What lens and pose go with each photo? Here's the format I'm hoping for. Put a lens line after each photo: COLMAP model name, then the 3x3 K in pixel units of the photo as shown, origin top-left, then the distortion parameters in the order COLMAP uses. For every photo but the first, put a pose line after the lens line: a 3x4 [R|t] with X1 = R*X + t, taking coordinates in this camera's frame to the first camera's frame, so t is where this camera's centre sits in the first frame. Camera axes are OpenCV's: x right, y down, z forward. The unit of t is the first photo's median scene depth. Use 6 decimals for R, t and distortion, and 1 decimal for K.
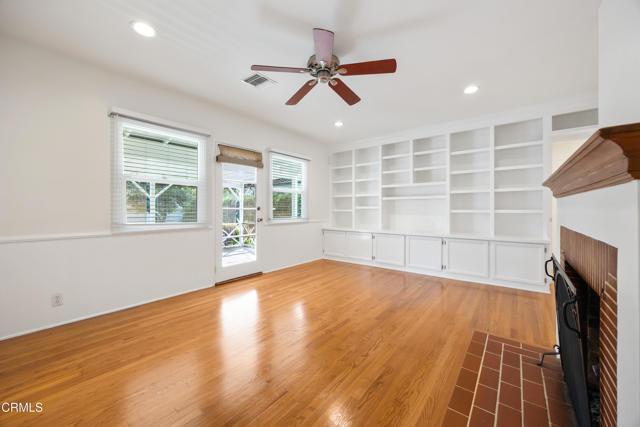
lens RADIAL K [[245.4, 0, 324.5], [0, 245.4, 209.5], [0, 0, 1]] dist [-0.002860, 0.000442]
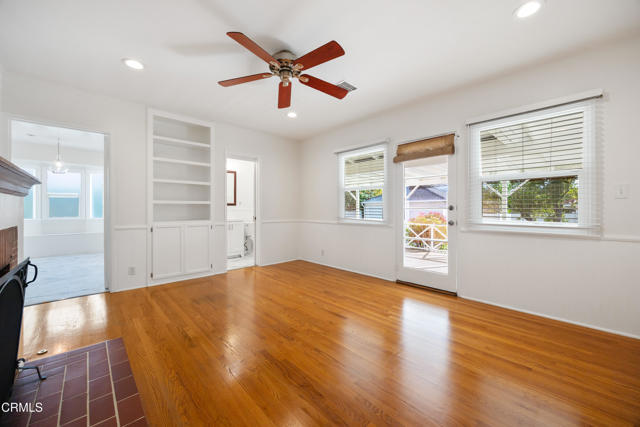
lens RADIAL K [[245.4, 0, 316.9], [0, 245.4, 208.9], [0, 0, 1]] dist [-0.002860, 0.000442]
pose [[-0.153588, 0.000893, -0.988135, 0.769748], [0.000283, 1.000000, 0.000860, -0.001590], [0.988135, -0.000147, -0.153588, 0.996484]]
